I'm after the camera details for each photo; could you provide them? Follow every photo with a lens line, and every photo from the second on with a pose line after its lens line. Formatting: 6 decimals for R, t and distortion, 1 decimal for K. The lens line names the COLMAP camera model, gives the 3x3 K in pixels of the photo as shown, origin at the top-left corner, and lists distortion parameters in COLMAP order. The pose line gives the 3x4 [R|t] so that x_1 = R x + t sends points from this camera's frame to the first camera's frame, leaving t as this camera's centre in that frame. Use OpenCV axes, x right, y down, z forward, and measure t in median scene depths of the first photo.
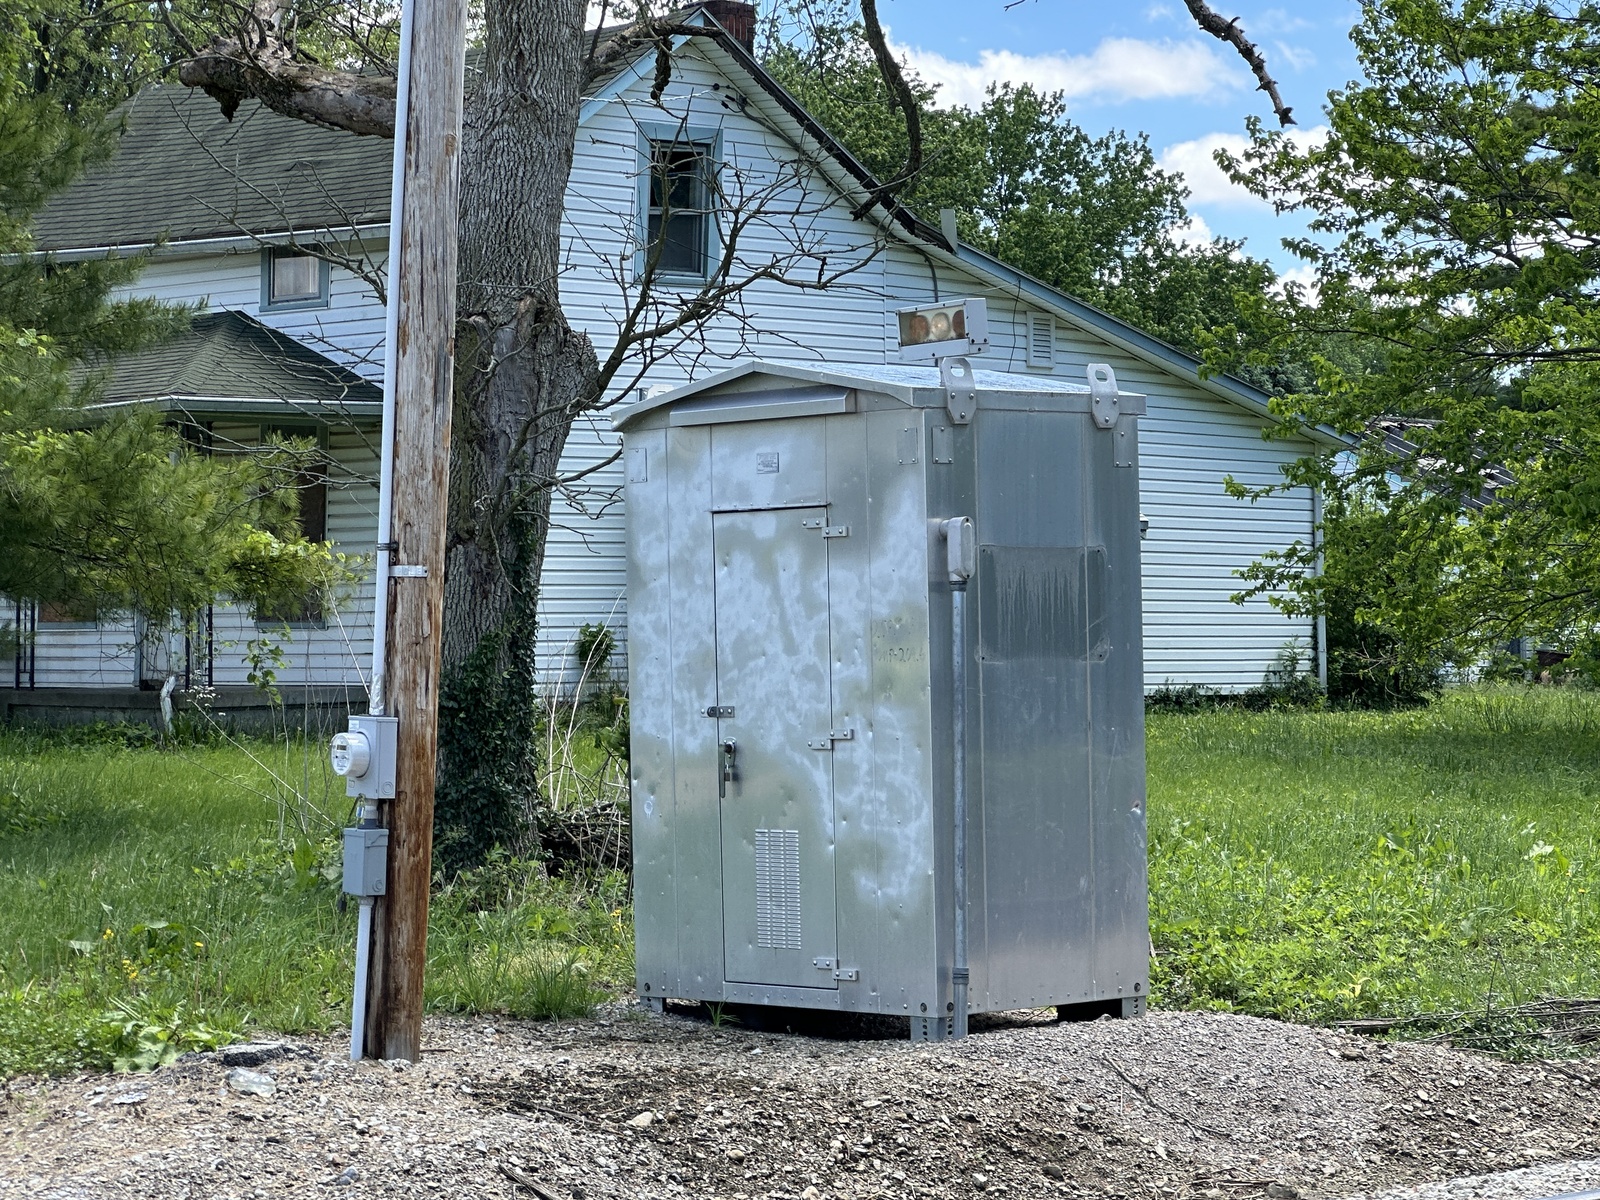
lens RADIAL K [[4113.5, 0, 800.0], [0, 4113.5, 600.0], [0, 0, 1]] dist [0.004135, 0.449233]
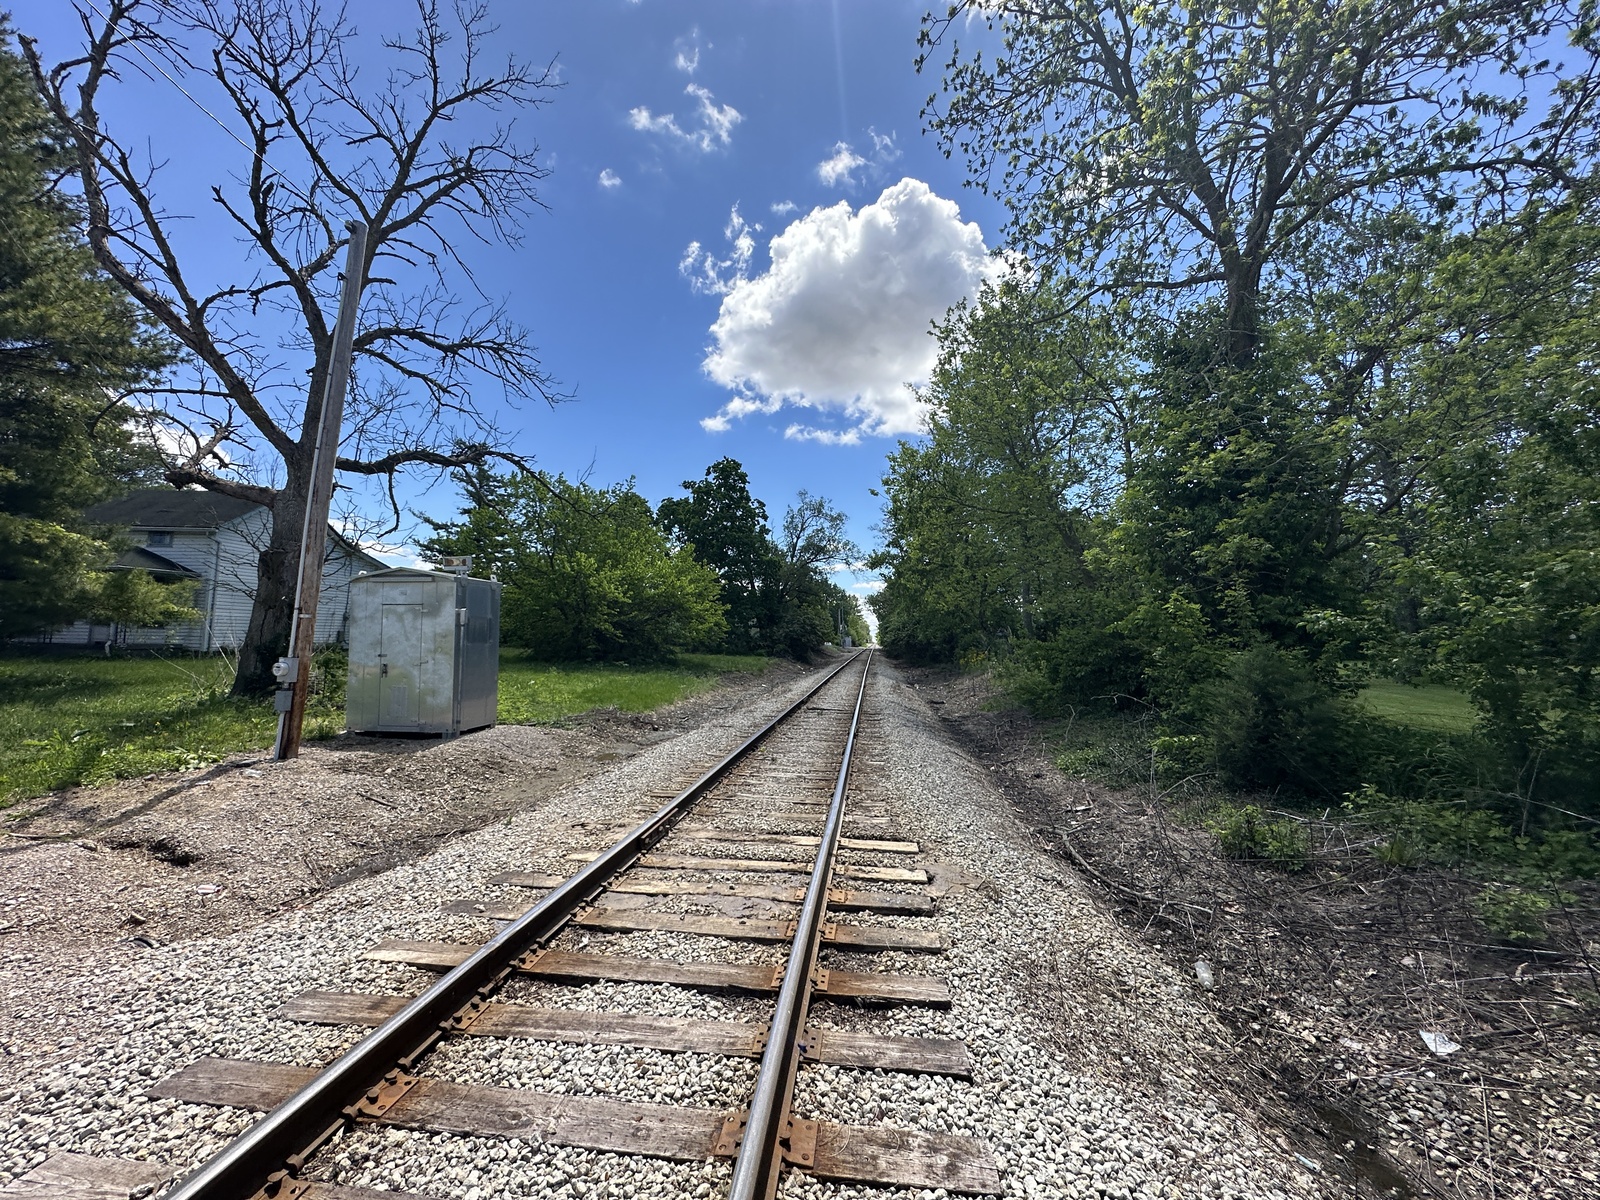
lens RADIAL K [[649.5, 0, 800.0], [0, 649.5, 600.0], [0, 0, 1]] dist [0.002960, 0.000277]
pose [[0.760440, 0.059199, 0.646705, -0.118805], [-0.026163, 0.997821, -0.060575, 0.001530], [-0.648881, 0.029143, 0.760331, 0.272903]]
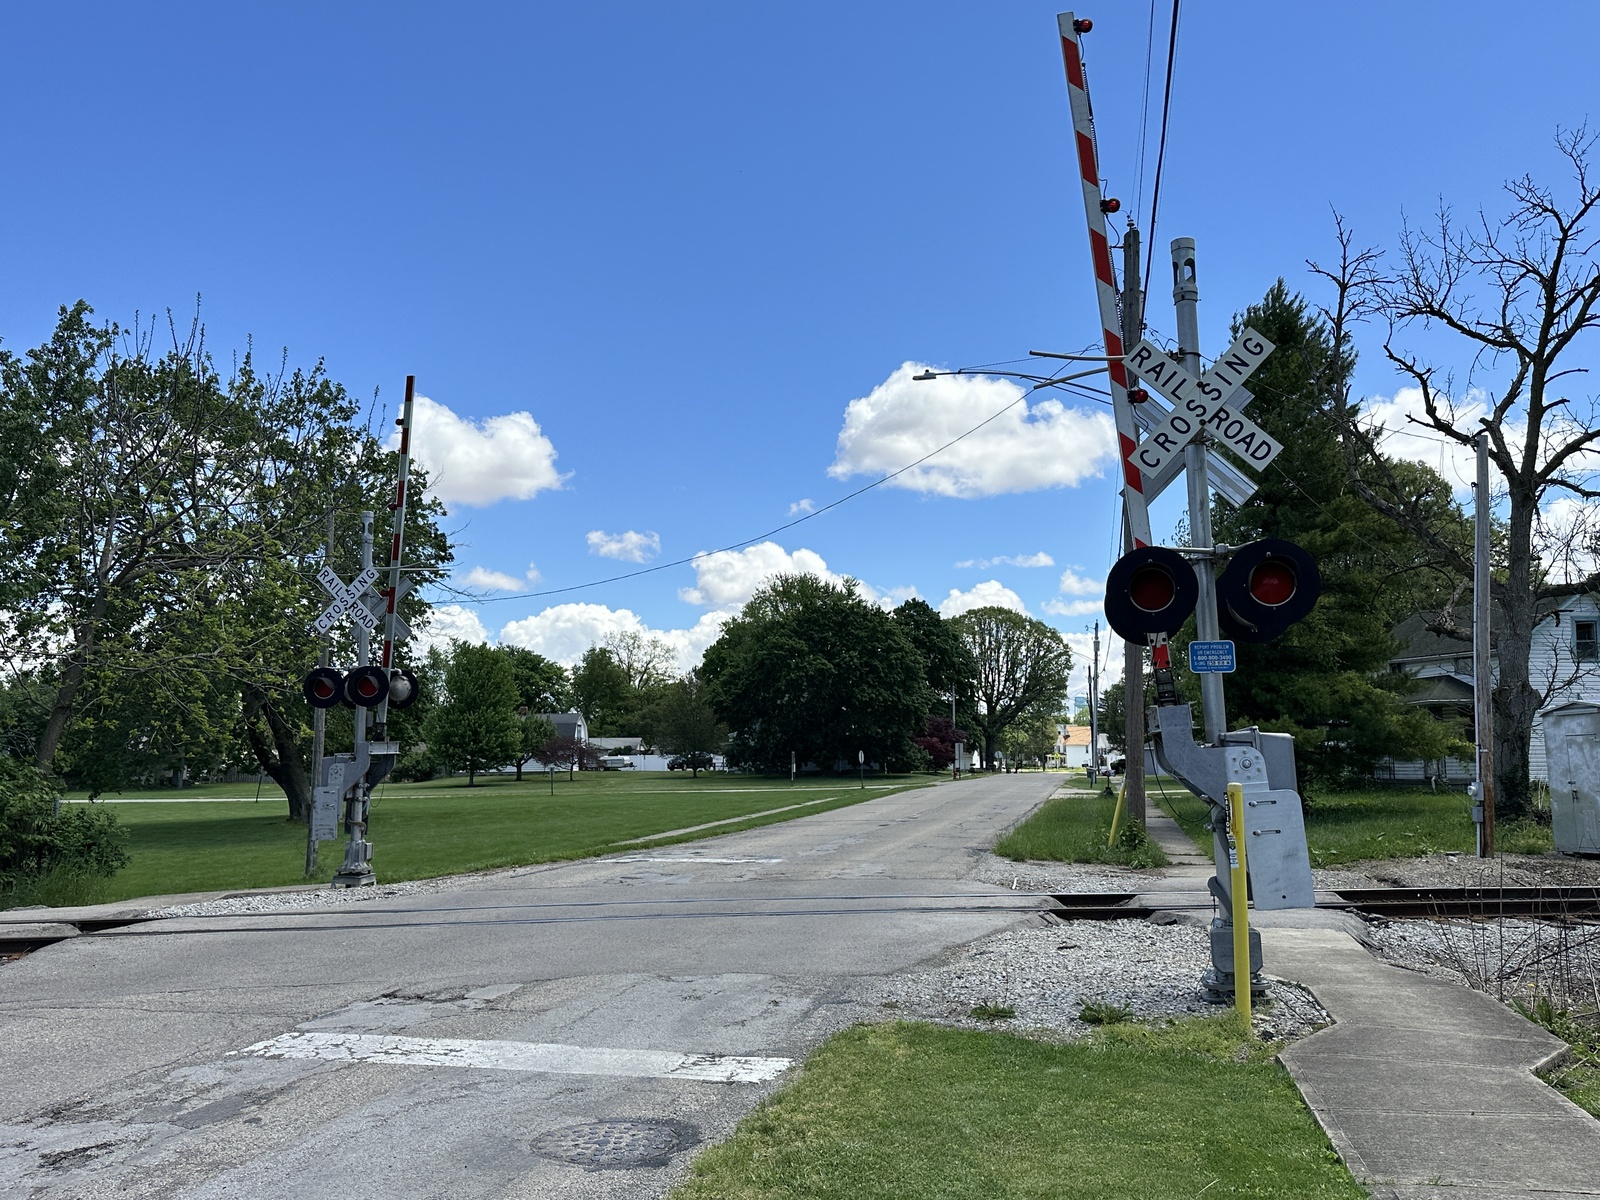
lens RADIAL K [[1230.6, 0, 801.6], [0, 1230.6, 577.5], [0, 0, 1]] dist [0.112286, -0.189236]
pose [[0.814488, -0.082278, -0.574316, 0.091415], [0.002004, 0.990286, -0.139028, -0.005296], [0.580176, 0.112086, 0.806742, -0.530250]]
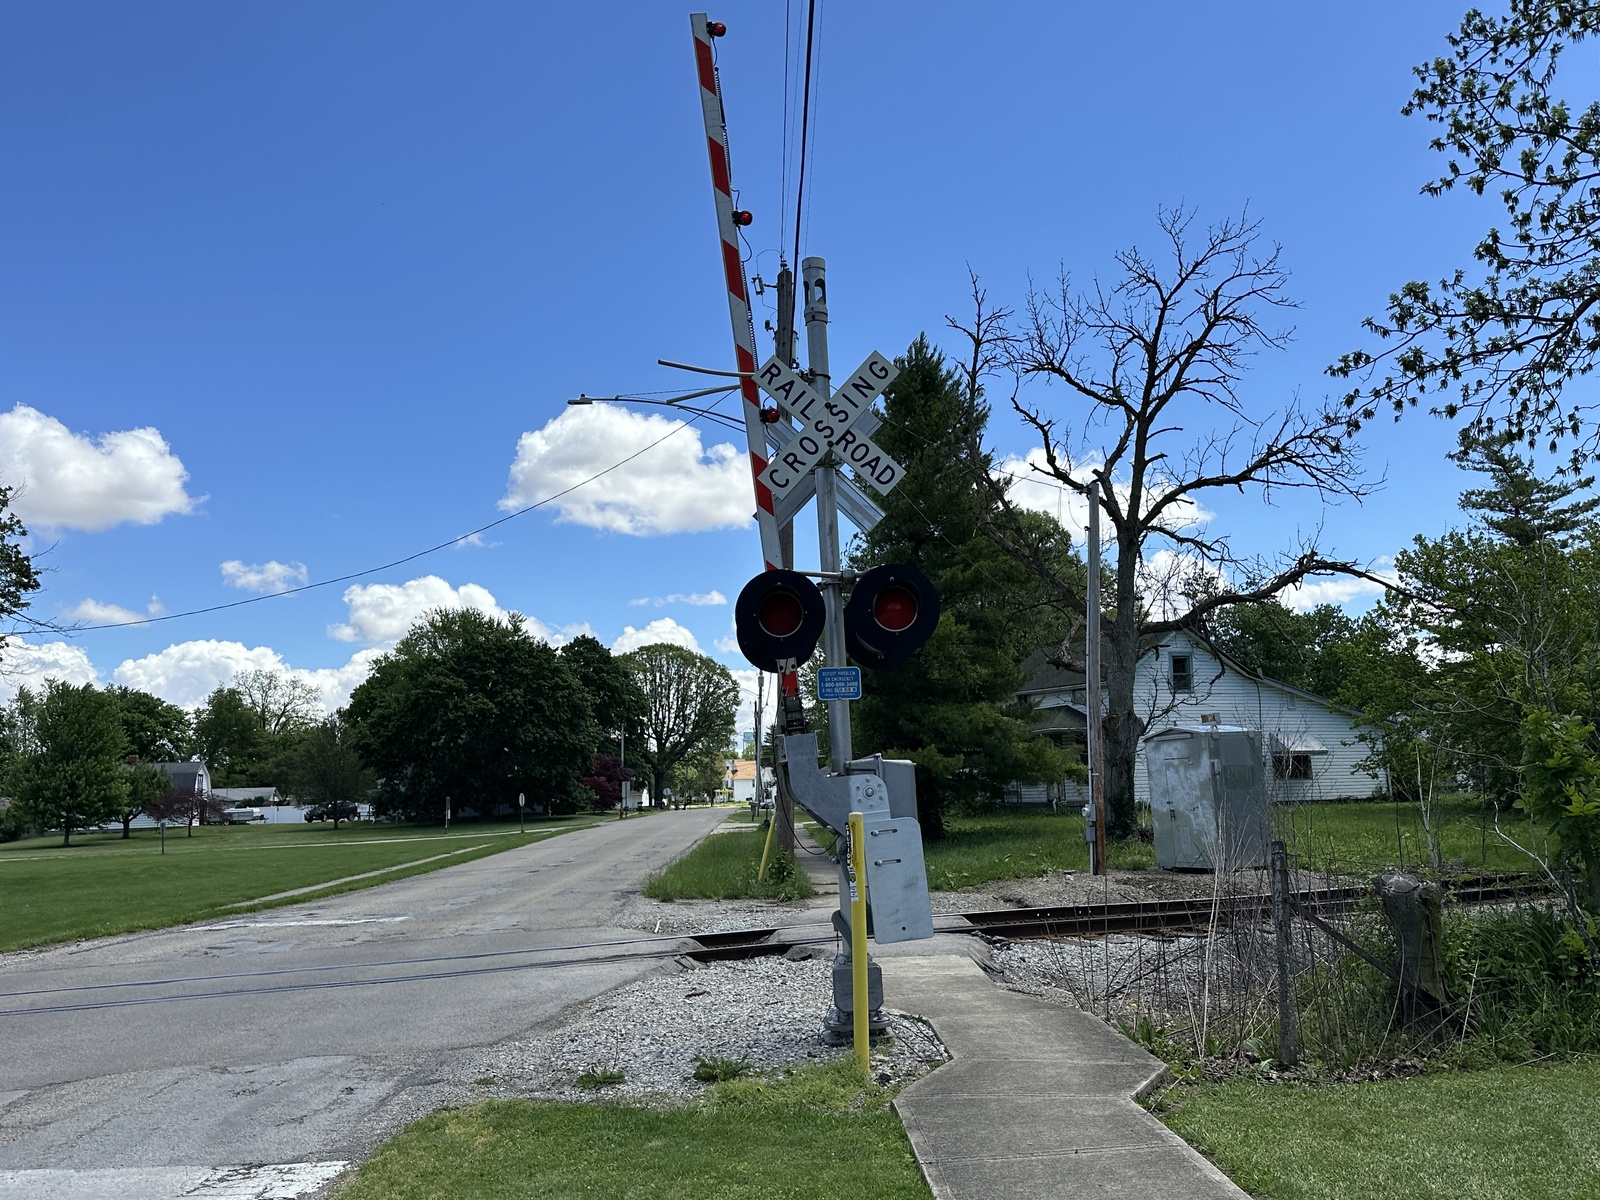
lens RADIAL K [[1230.6, 0, 801.6], [0, 1230.6, 577.5], [0, 0, 1]] dist [0.112286, -0.189236]
pose [[0.936682, -0.084922, -0.339728, 0.090527], [0.029698, 0.985918, -0.164569, -0.004845], [0.348920, 0.144059, 0.926014, -0.487630]]
